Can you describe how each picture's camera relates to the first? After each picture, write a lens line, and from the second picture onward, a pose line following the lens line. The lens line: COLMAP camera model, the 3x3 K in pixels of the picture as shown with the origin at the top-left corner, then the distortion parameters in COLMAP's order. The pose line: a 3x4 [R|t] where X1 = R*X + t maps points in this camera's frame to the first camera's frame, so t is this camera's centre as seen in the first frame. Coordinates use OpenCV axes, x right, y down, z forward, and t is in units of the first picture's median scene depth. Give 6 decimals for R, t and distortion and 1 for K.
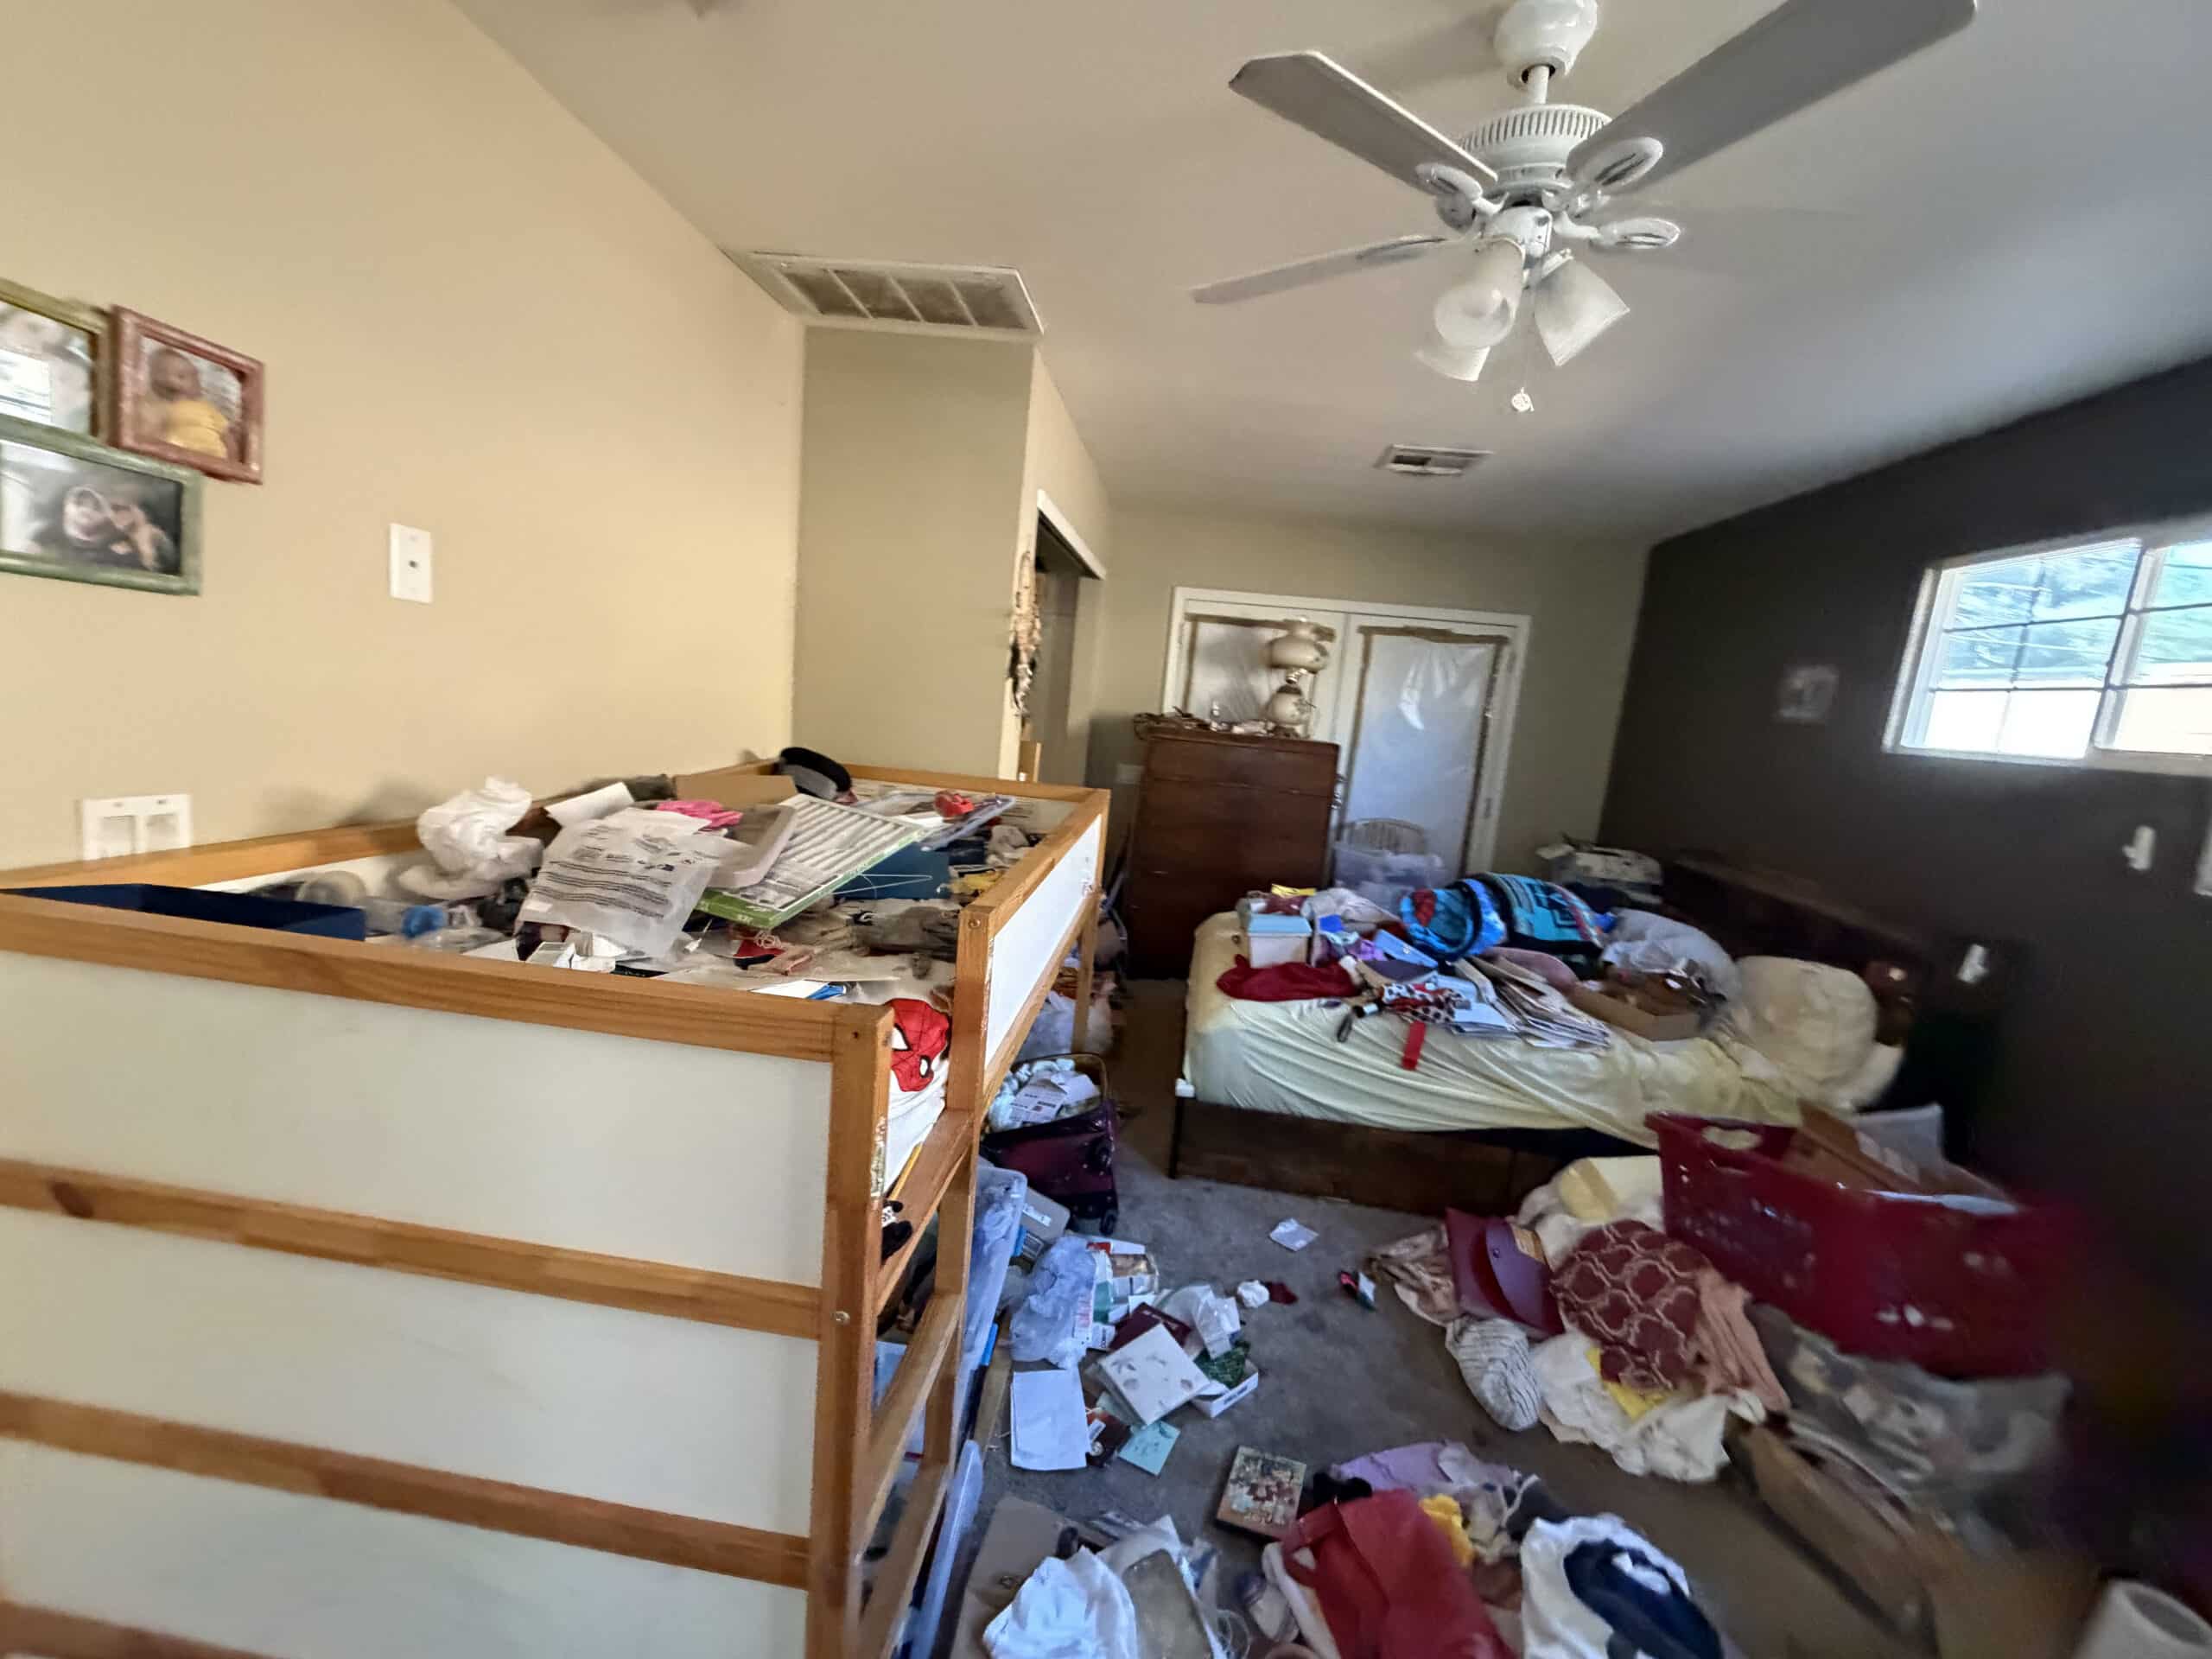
lens RADIAL K [[884.5, 0, 1108.6], [0, 884.5, 826.7], [0, 0, 1]] dist [0.004363, -0.000494]
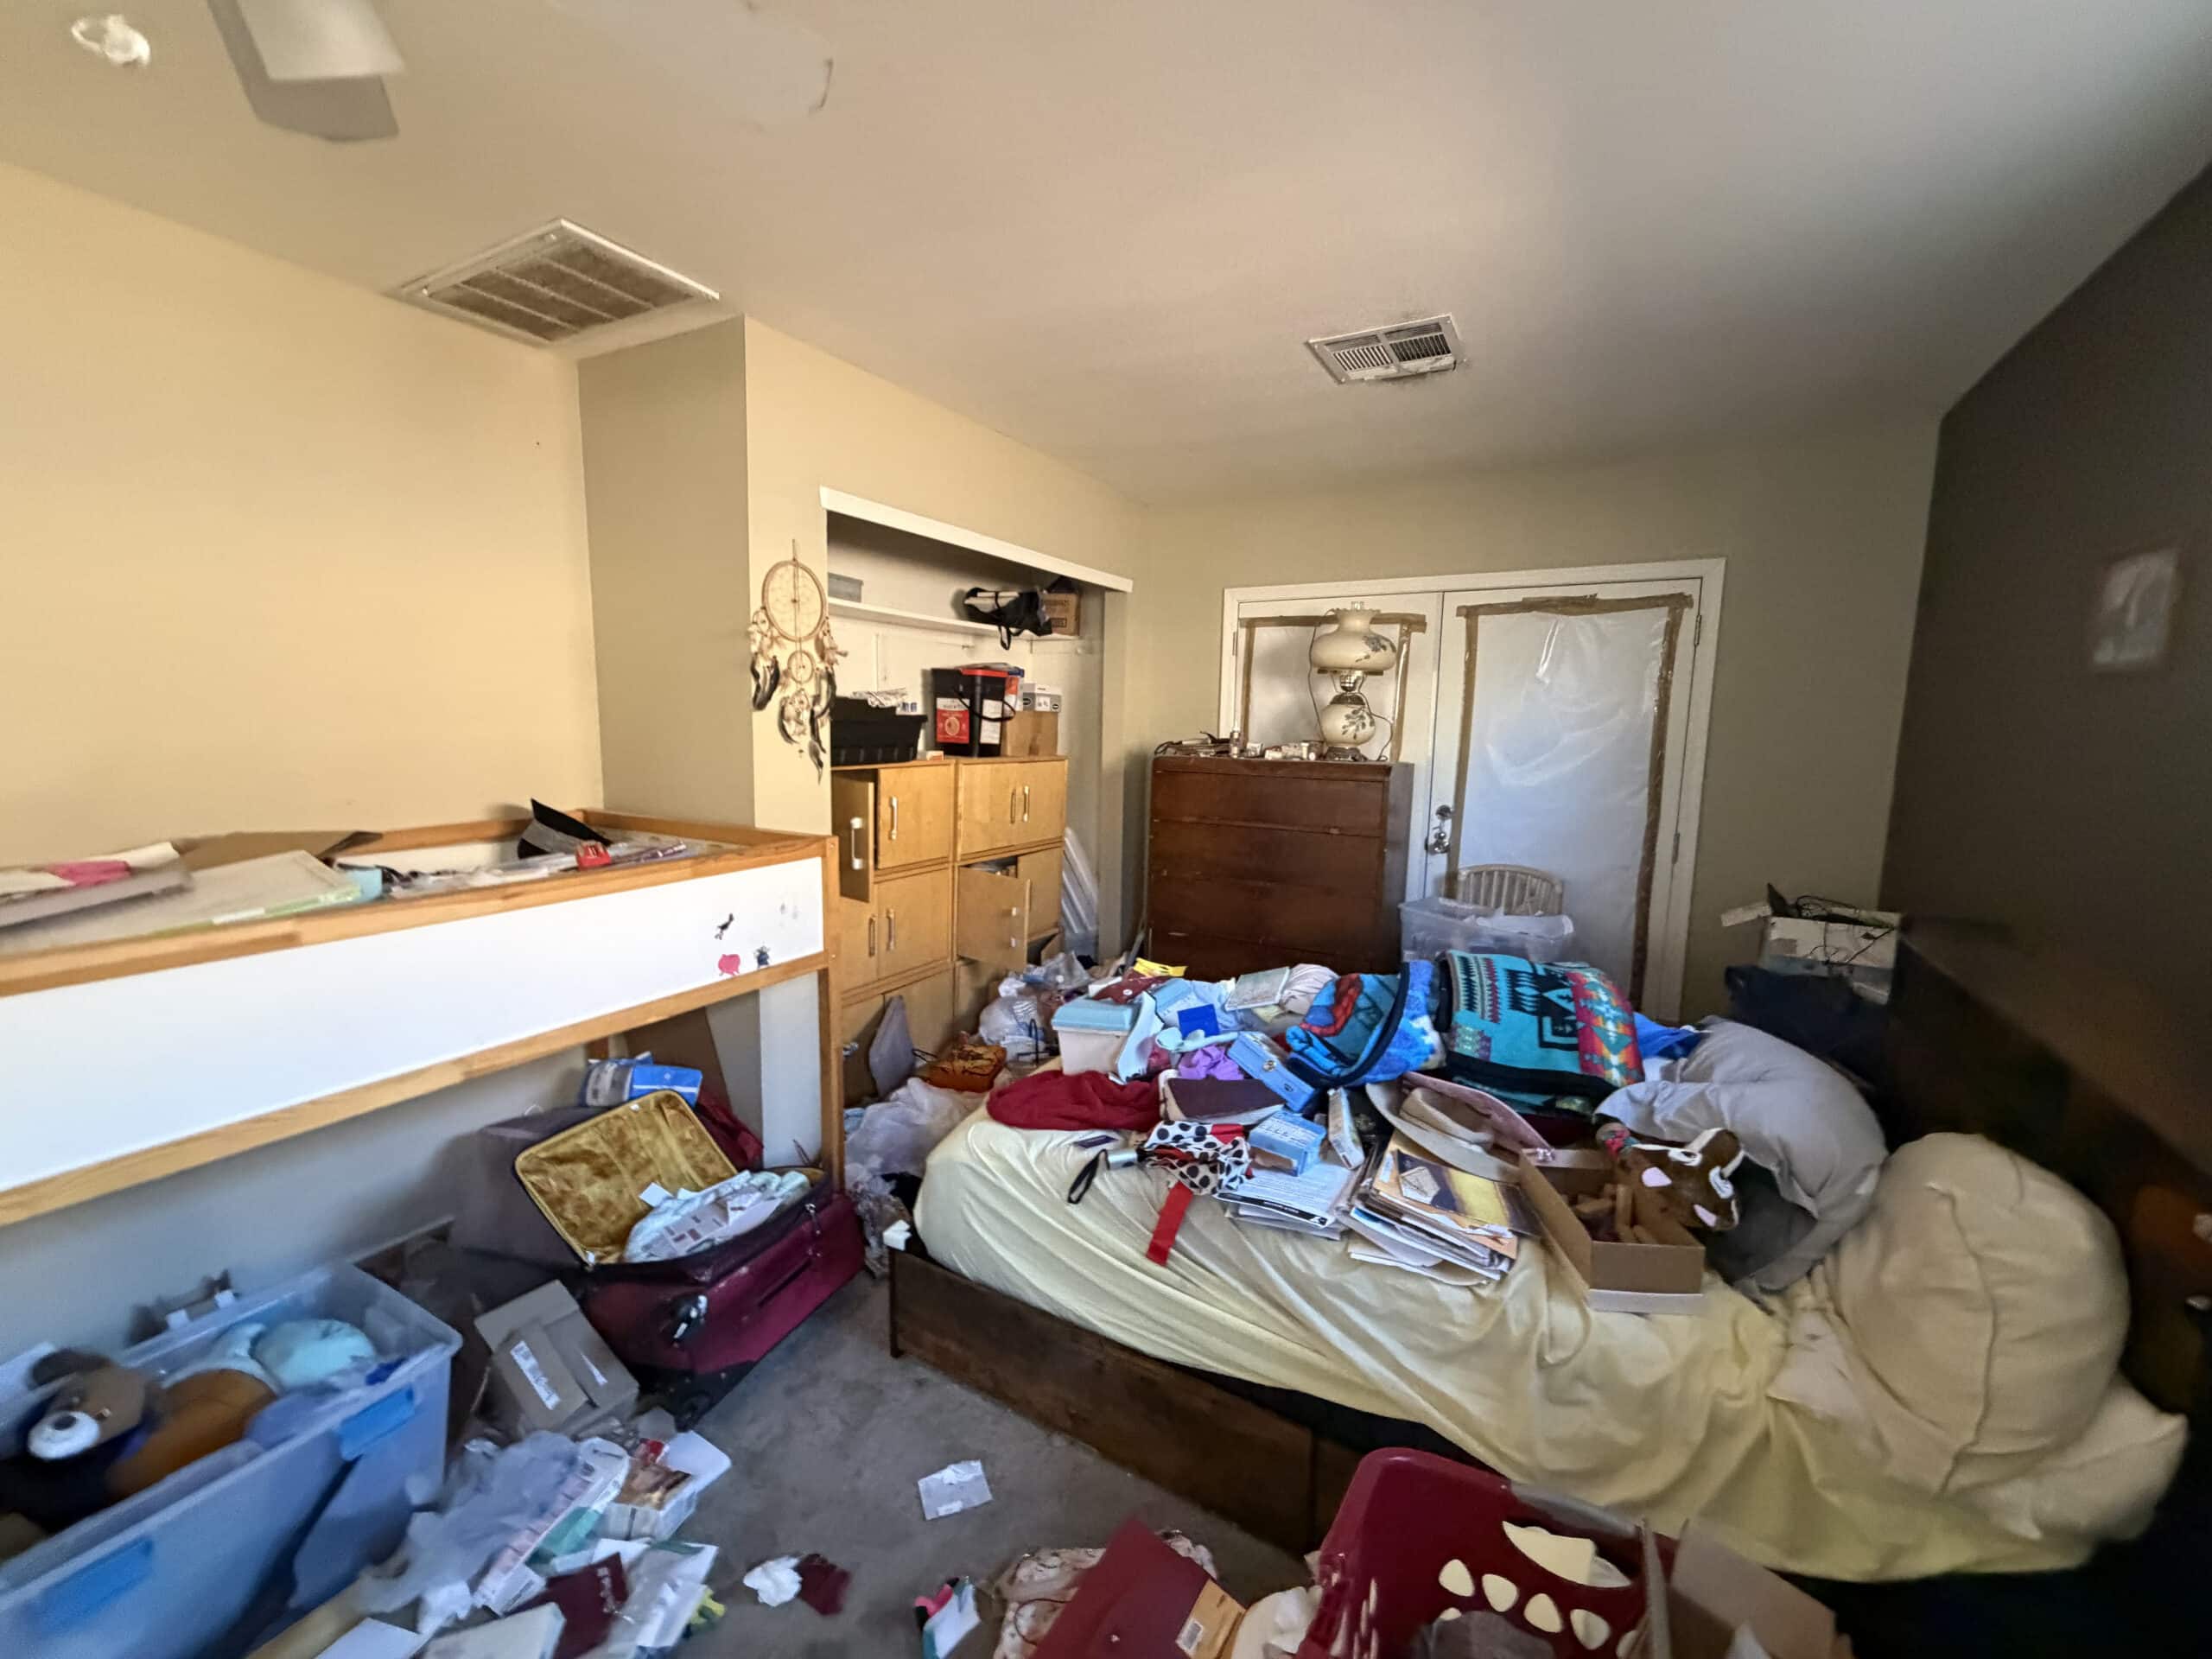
lens RADIAL K [[884.5, 0, 1105.9], [0, 884.5, 830.2], [0, 0, 1]] dist [0.004363, -0.000494]
pose [[0.916503, -0.026538, -0.399147, 0.488239], [0.006728, 0.998679, -0.050950, -0.004546], [0.399972, 0.044010, 0.915470, 0.331725]]
